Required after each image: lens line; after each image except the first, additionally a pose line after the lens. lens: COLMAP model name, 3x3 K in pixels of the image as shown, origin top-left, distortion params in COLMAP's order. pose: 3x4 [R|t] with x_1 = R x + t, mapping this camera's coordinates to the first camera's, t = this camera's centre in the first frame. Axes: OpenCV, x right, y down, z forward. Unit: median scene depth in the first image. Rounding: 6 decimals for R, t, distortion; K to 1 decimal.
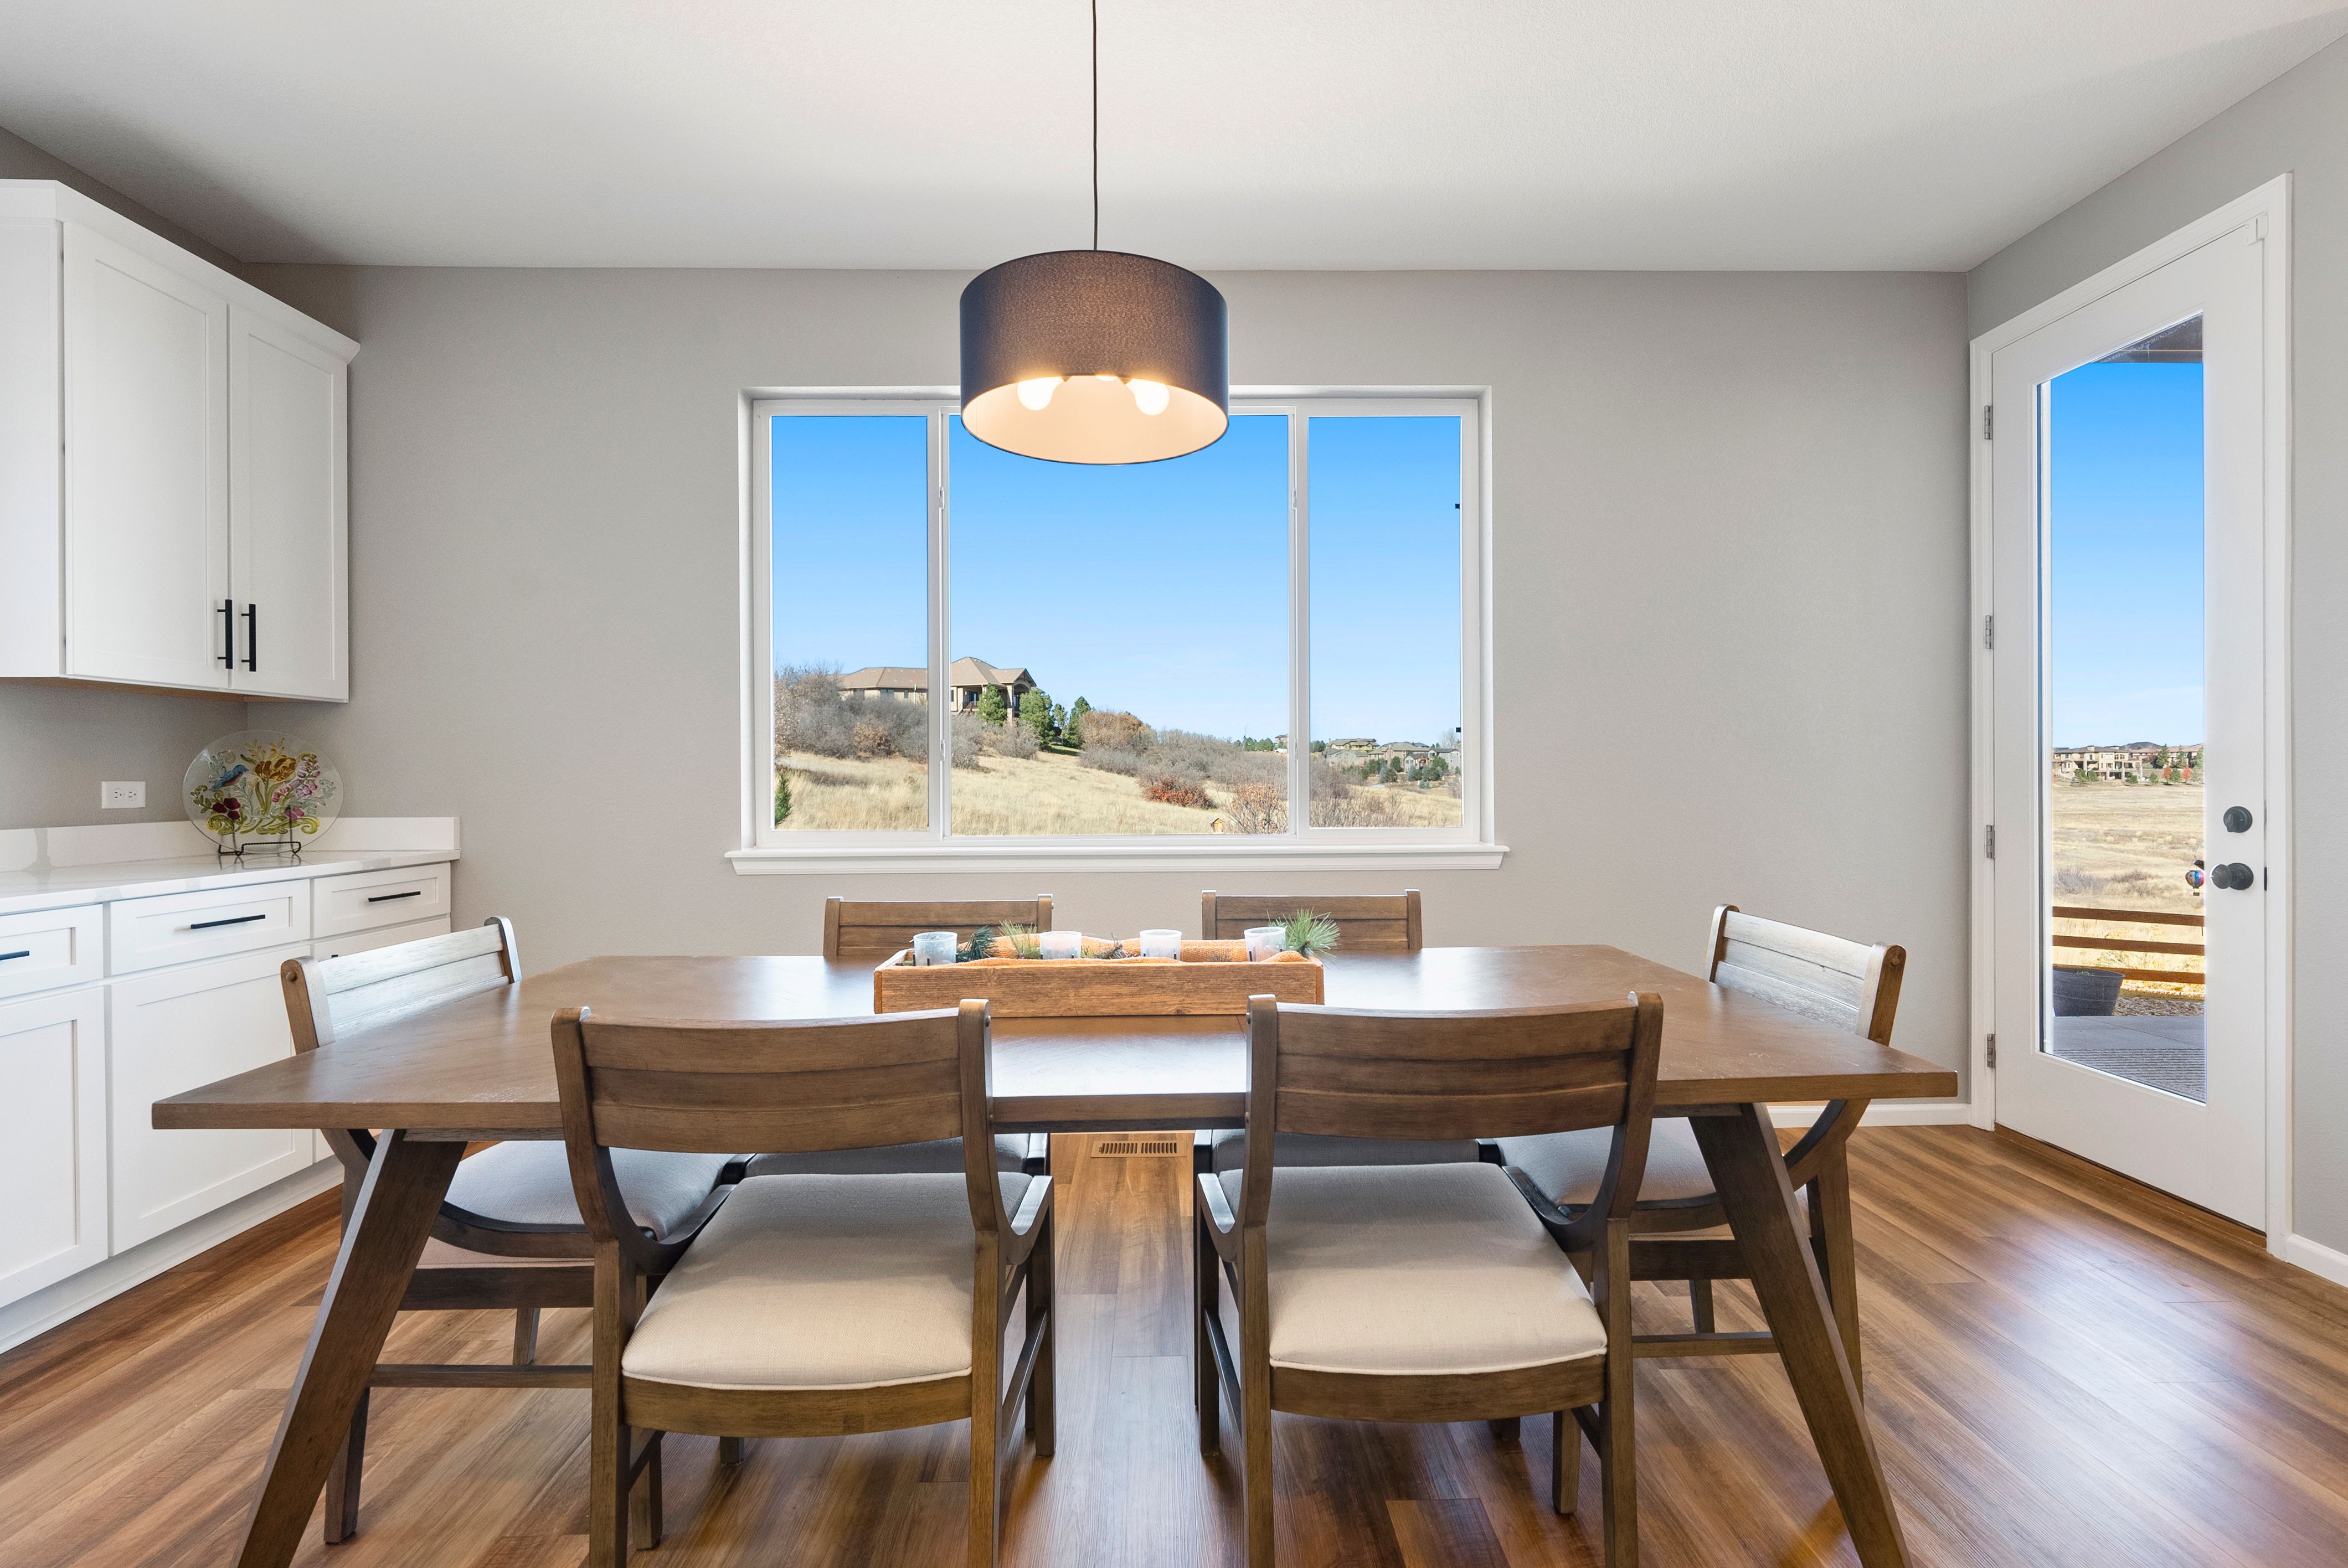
lens RADIAL K [[1058.4, 0, 1210.3], [0, 1058.4, 783.5], [0, 0, 1]] dist [-0.002736, 0.001283]
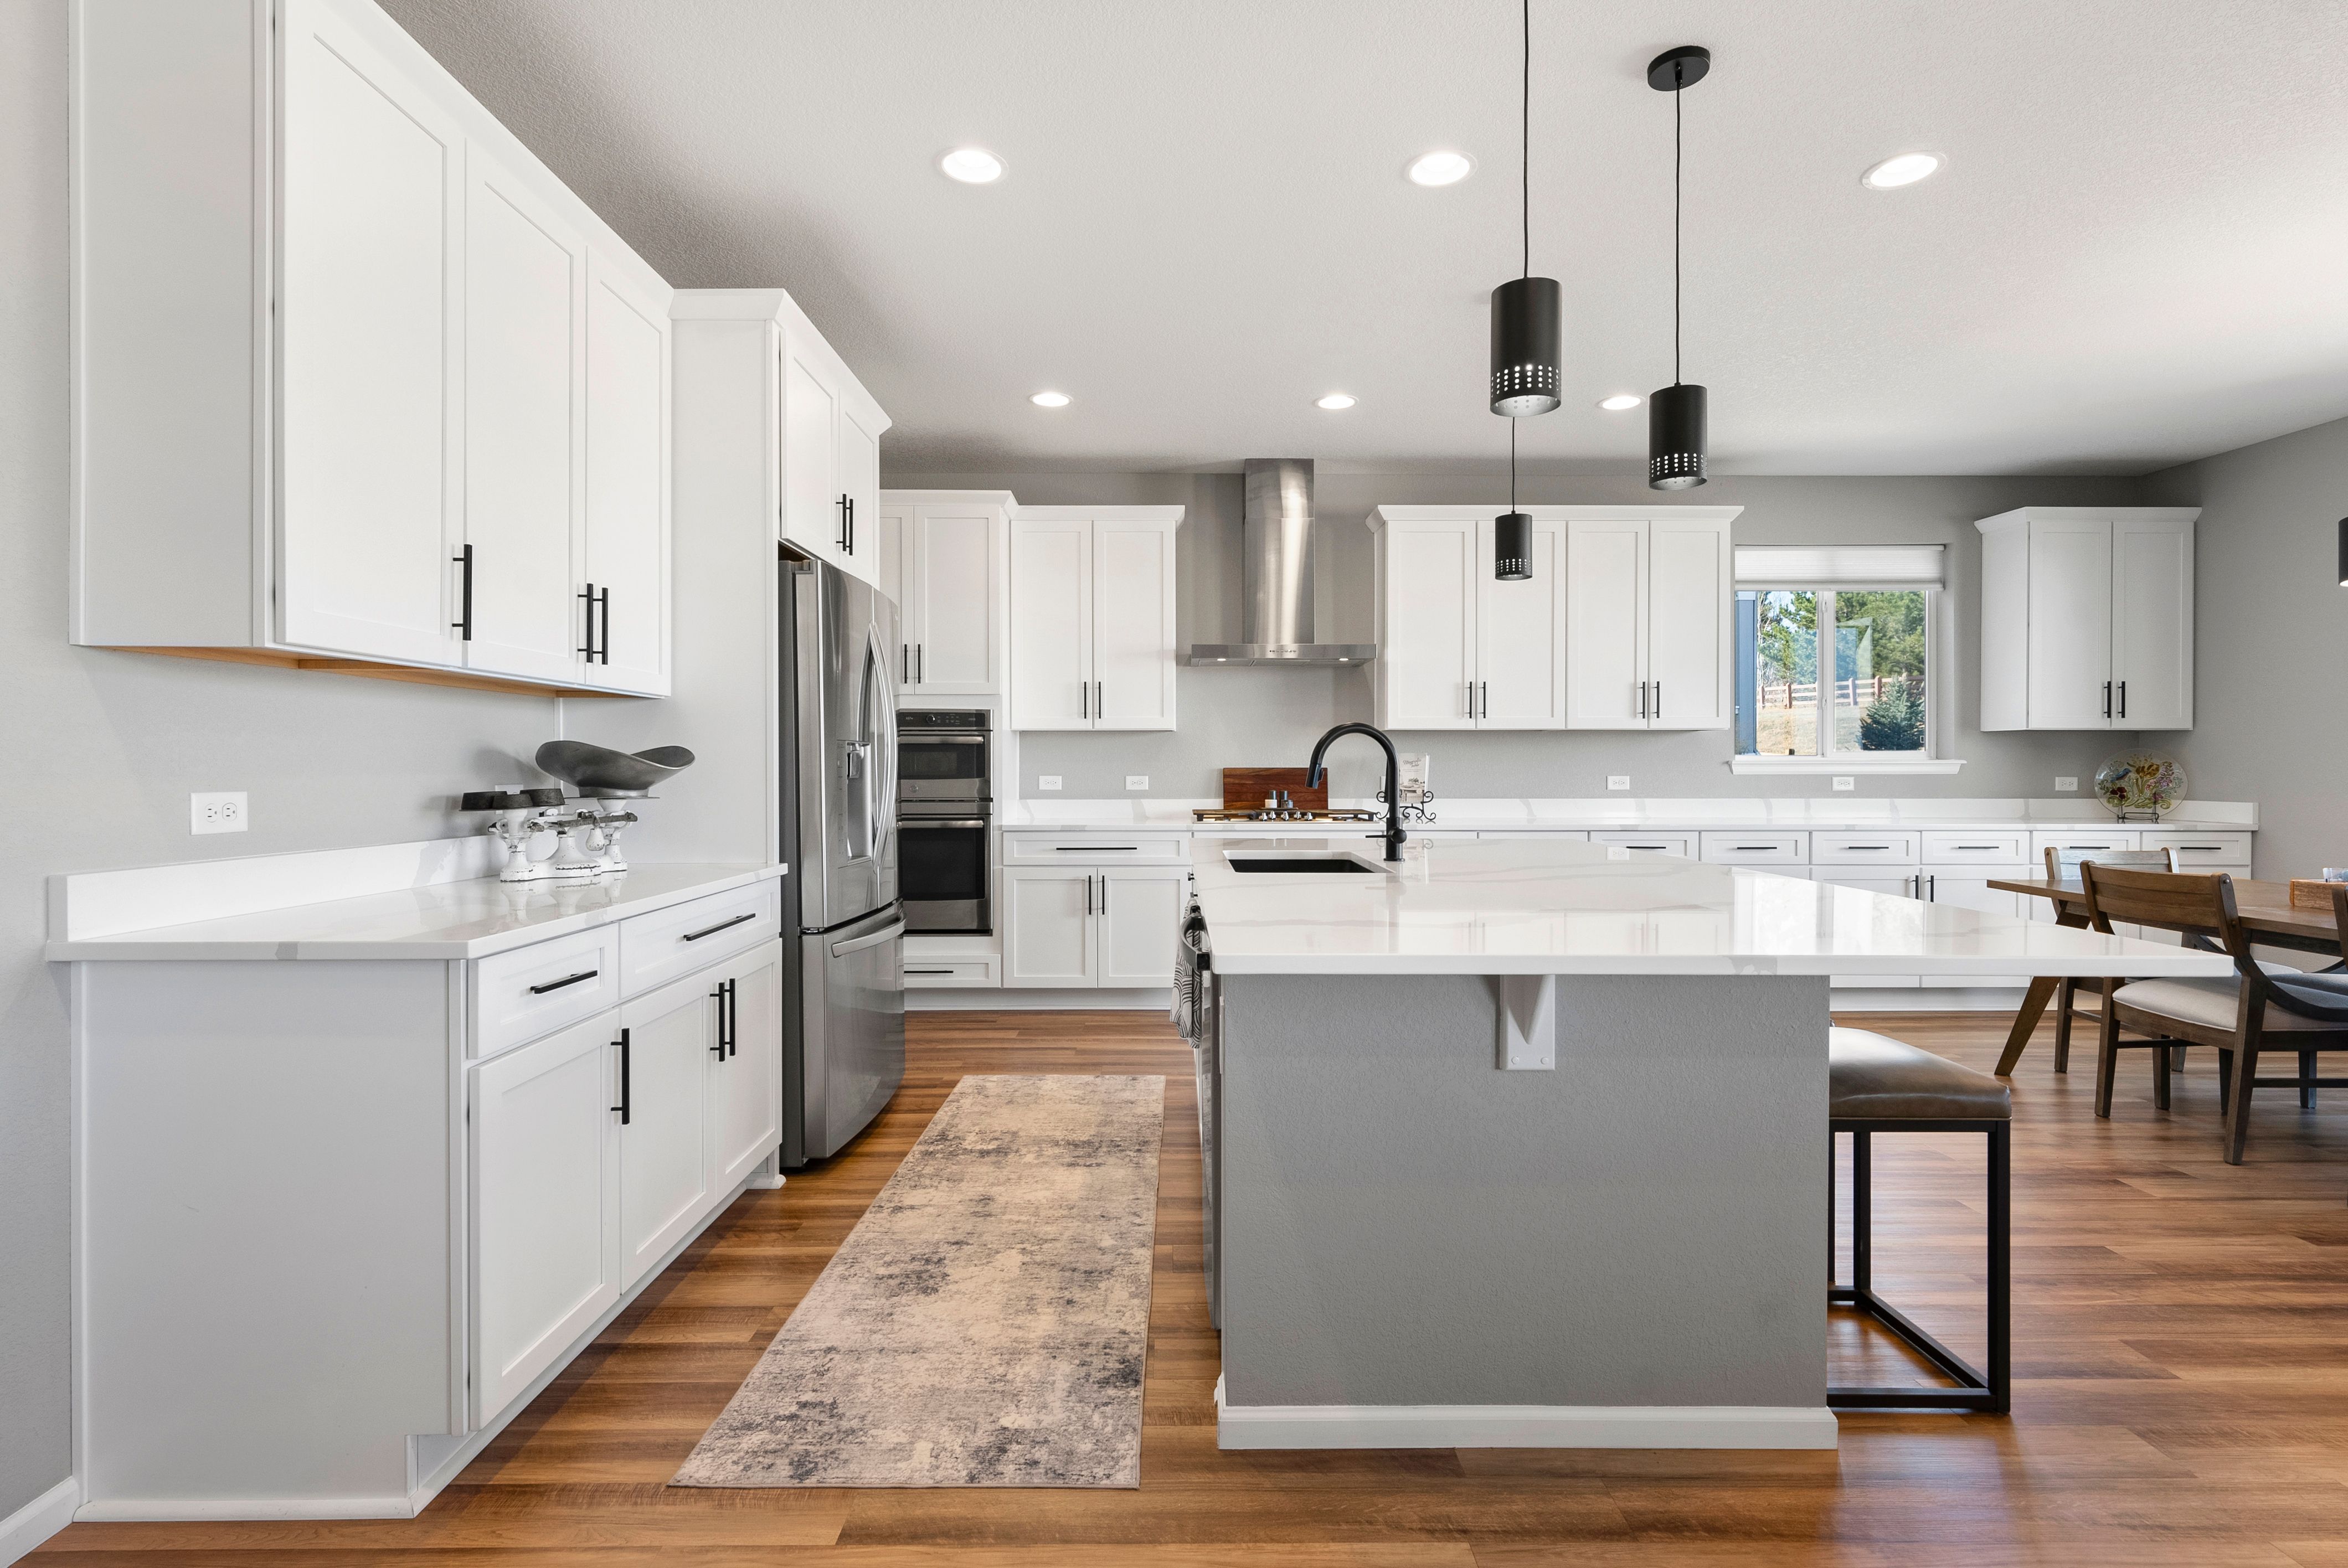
lens RADIAL K [[1132.1, 0, 1157.4], [0, 1132.1, 765.5], [0, 0, 1]] dist [-0.003552, 0.001836]
pose [[-0.013785, 0.004233, -0.999896, 0.937913], [-0.008674, 0.999953, 0.004352, -0.015468], [0.999867, 0.008733, -0.013747, -0.562943]]
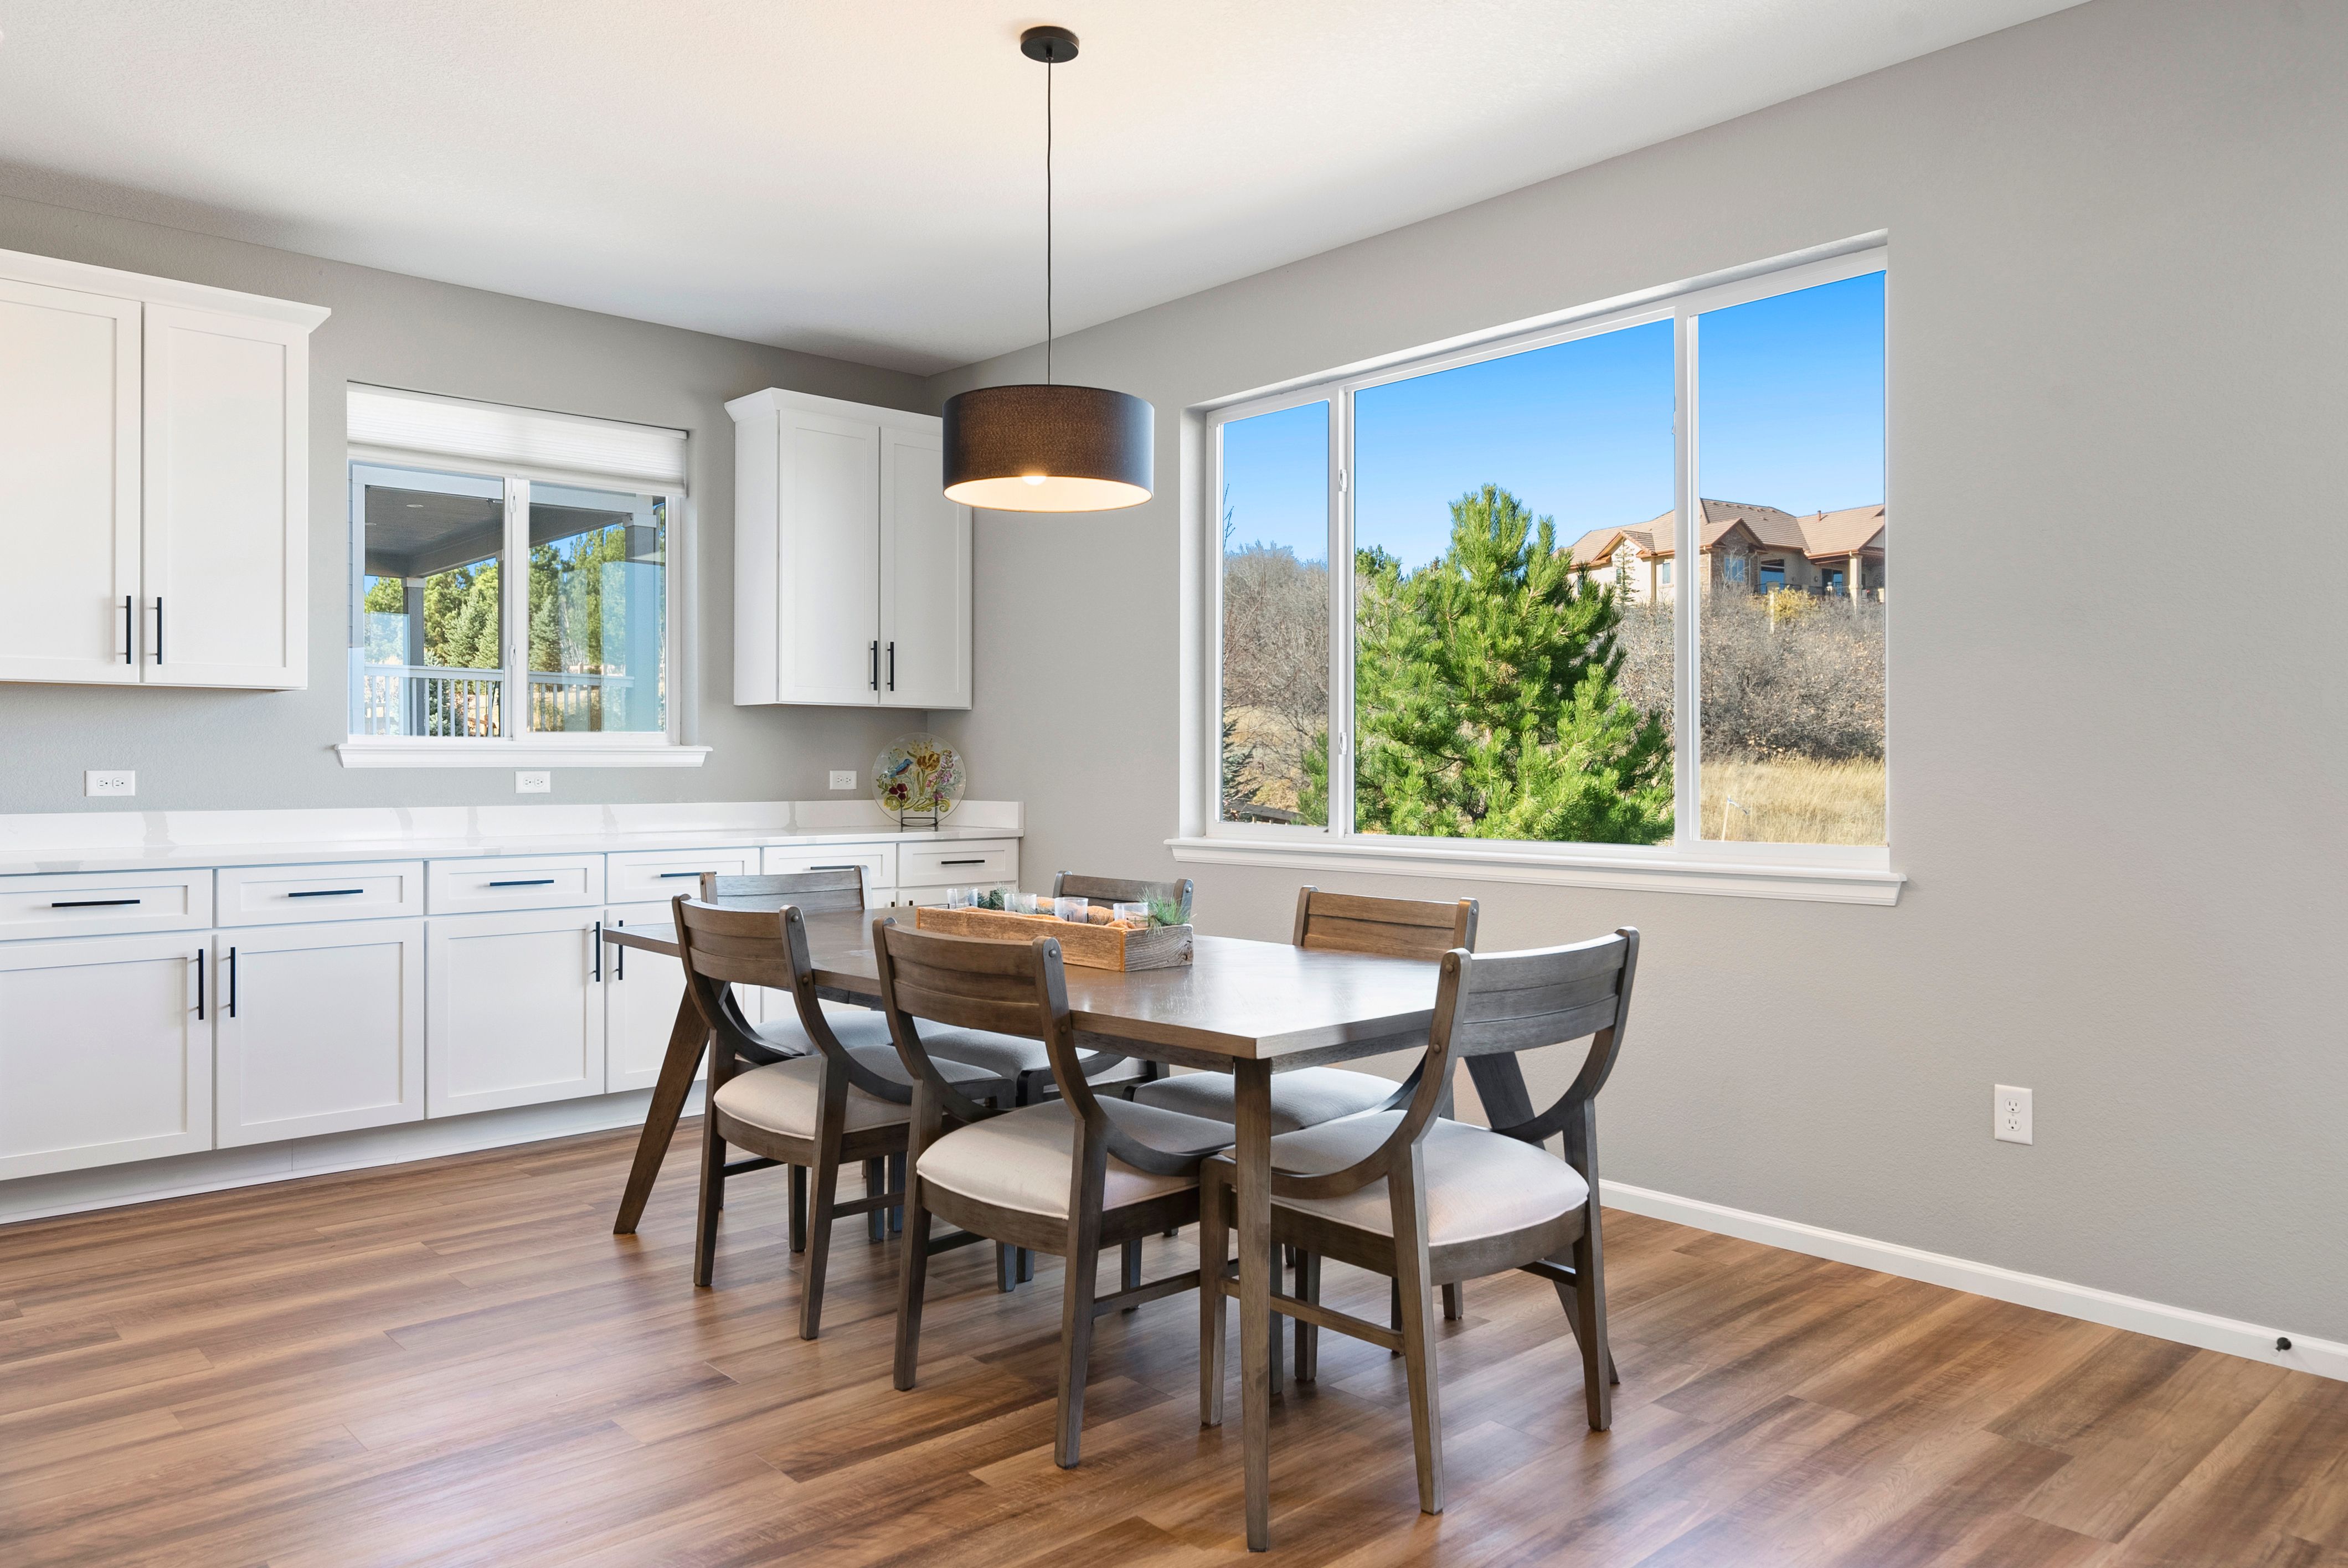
lens RADIAL K [[1610.0, 0, 1163.6], [0, 1610.0, 774.5], [0, 0, 1]] dist [0.024211, -0.000618]
pose [[0.654190, 0.007966, -0.756288, 0.786092], [-0.009292, 0.999954, 0.002495, -0.005601], [0.756273, 0.005395, 0.654234, -0.085334]]
